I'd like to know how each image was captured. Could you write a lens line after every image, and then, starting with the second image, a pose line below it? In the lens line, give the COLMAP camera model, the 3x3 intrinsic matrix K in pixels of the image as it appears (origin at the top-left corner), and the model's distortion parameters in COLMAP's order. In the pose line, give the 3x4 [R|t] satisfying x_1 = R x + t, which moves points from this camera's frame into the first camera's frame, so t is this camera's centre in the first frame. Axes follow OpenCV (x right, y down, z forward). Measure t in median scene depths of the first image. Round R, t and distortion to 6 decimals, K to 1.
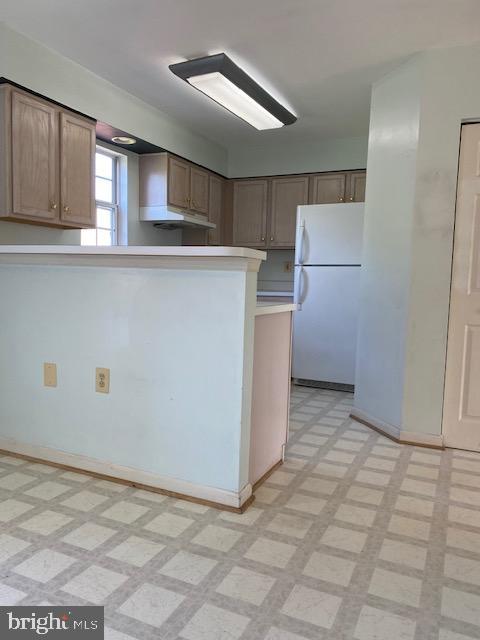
lens RADIAL K [[485.4, 0, 239.4], [0, 485.4, 320.4], [0, 0, 1]] dist [0.014913, -0.021797]
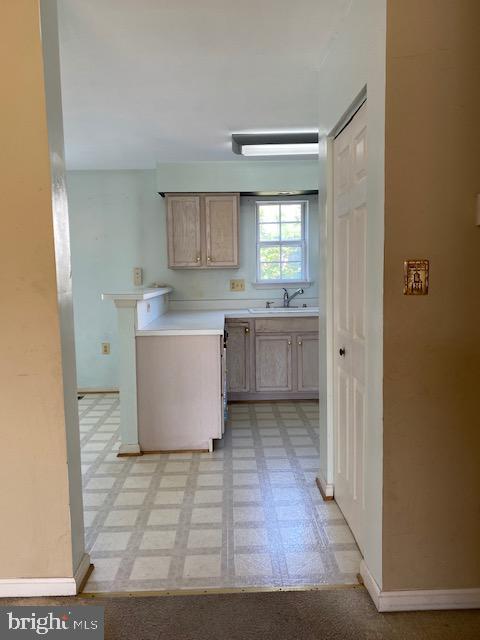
lens RADIAL K [[485.4, 0, 238.2], [0, 485.4, 321.5], [0, 0, 1]] dist [0.014913, -0.021797]
pose [[0.448395, 0.047423, -0.892577, 0.916692], [-0.047898, 0.998432, 0.028985, -0.069342], [0.892551, 0.029755, 0.449963, 0.346901]]
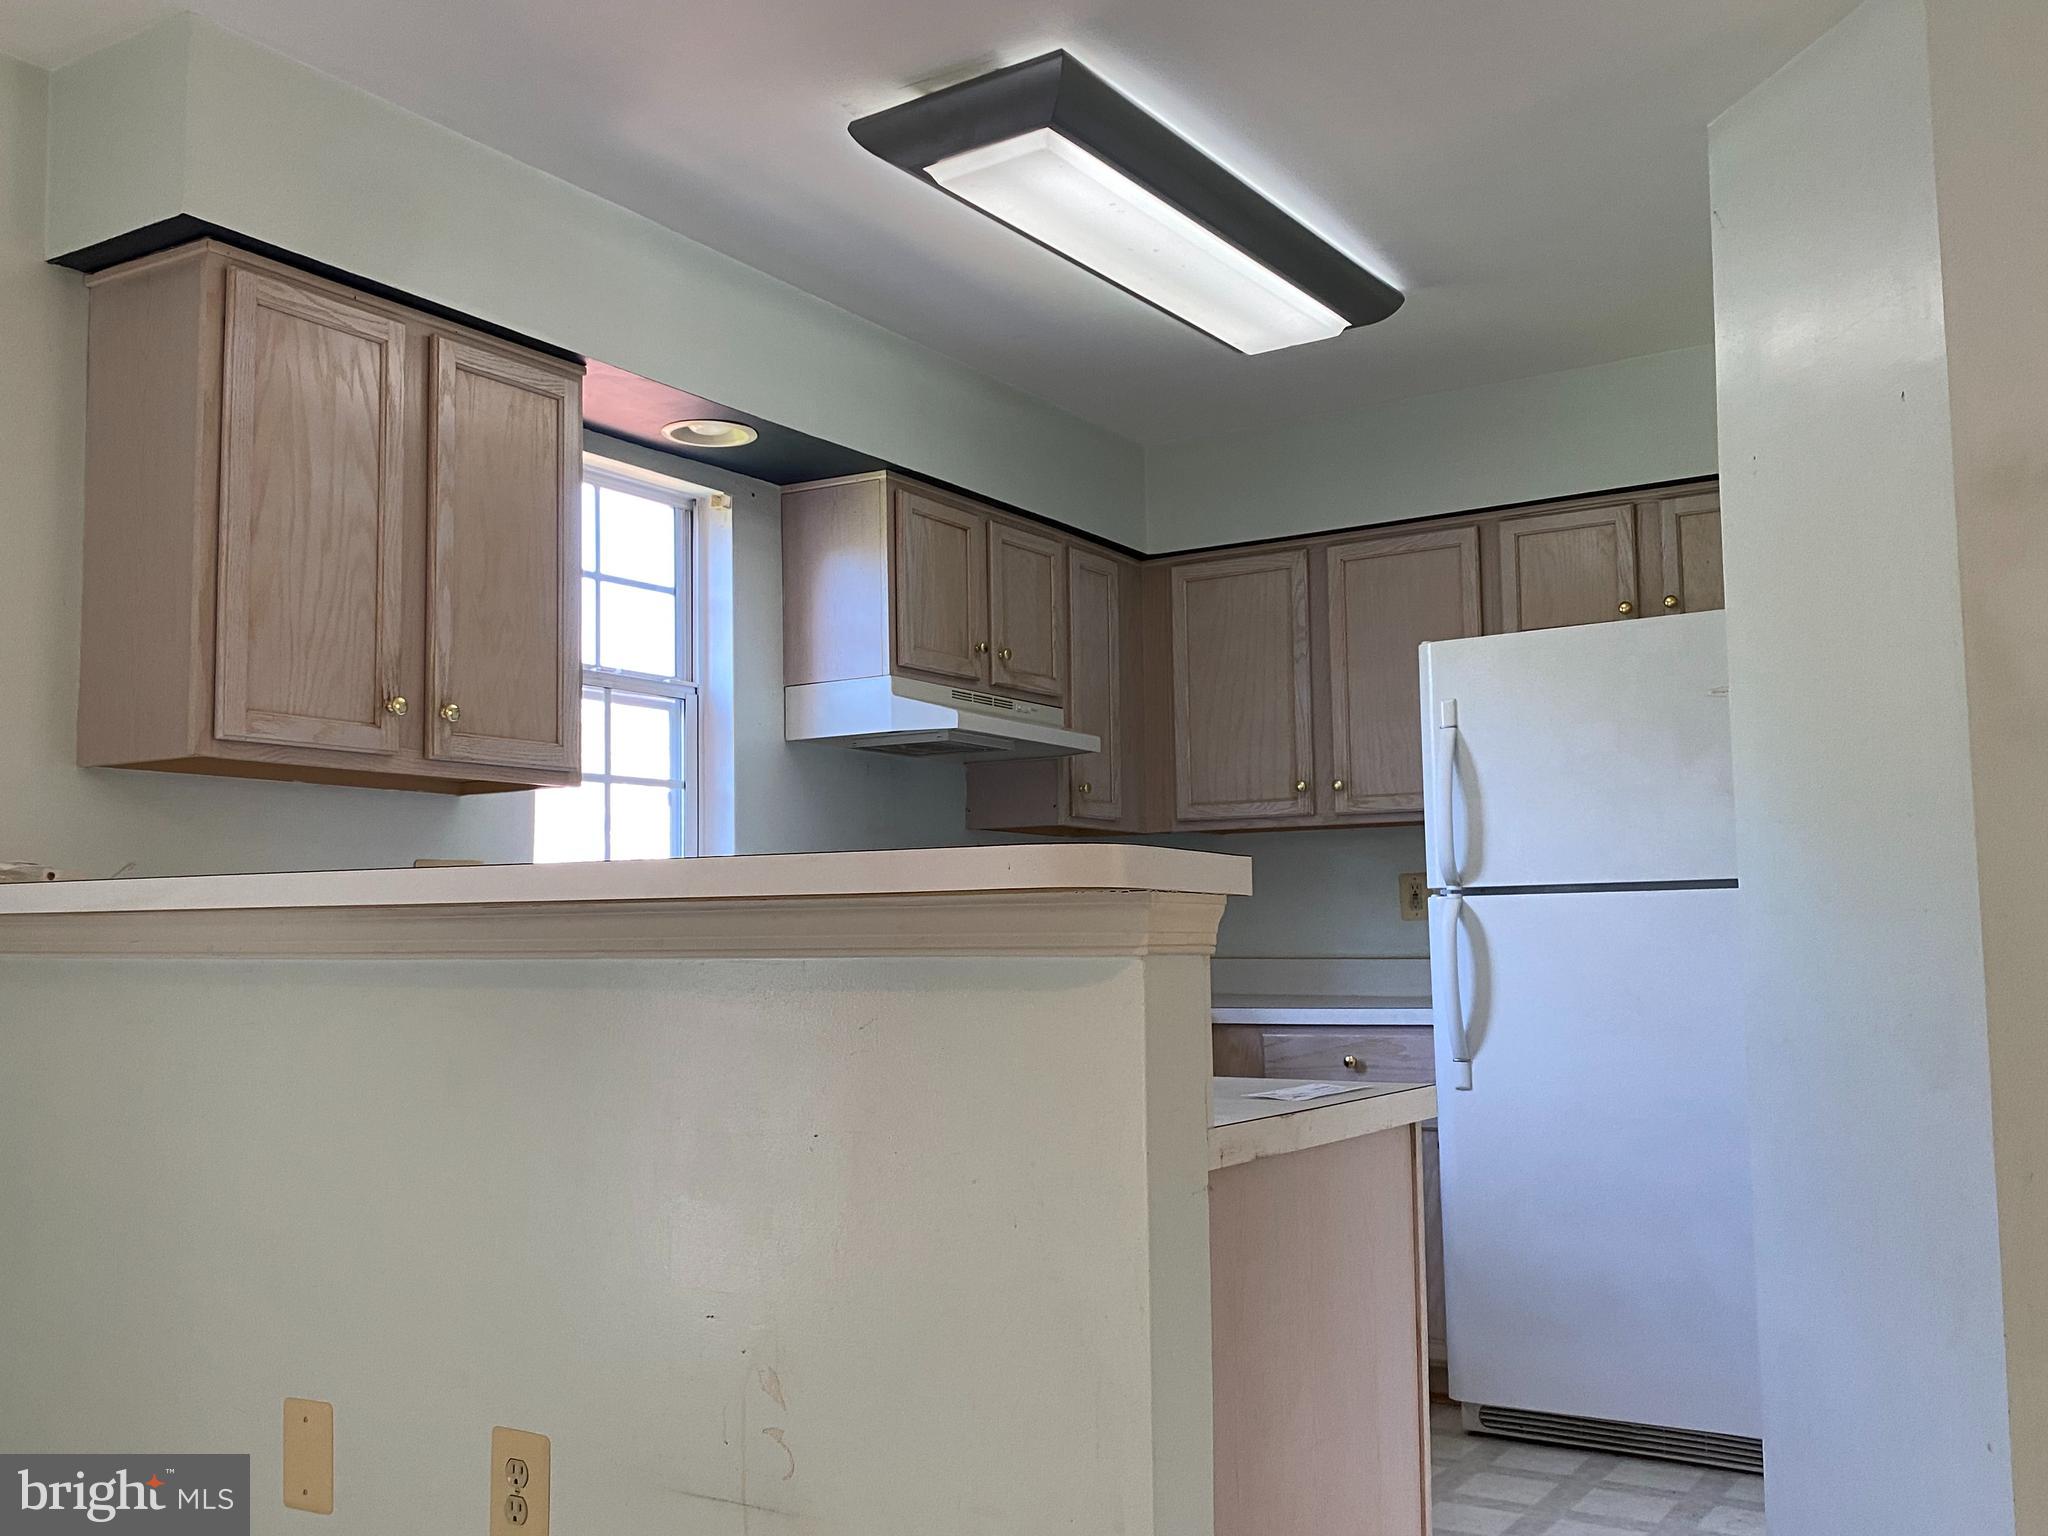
lens RADIAL K [[1831.8, 0, 1027.5], [0, 1831.8, 780.7], [0, 0, 1]] dist [0.086895, -0.097893]
pose [[0.991188, -0.053656, -0.121106, 0.035301], [0.032206, 0.984470, -0.172574, -0.023171], [0.128485, 0.167153, 0.977523, 0.122648]]
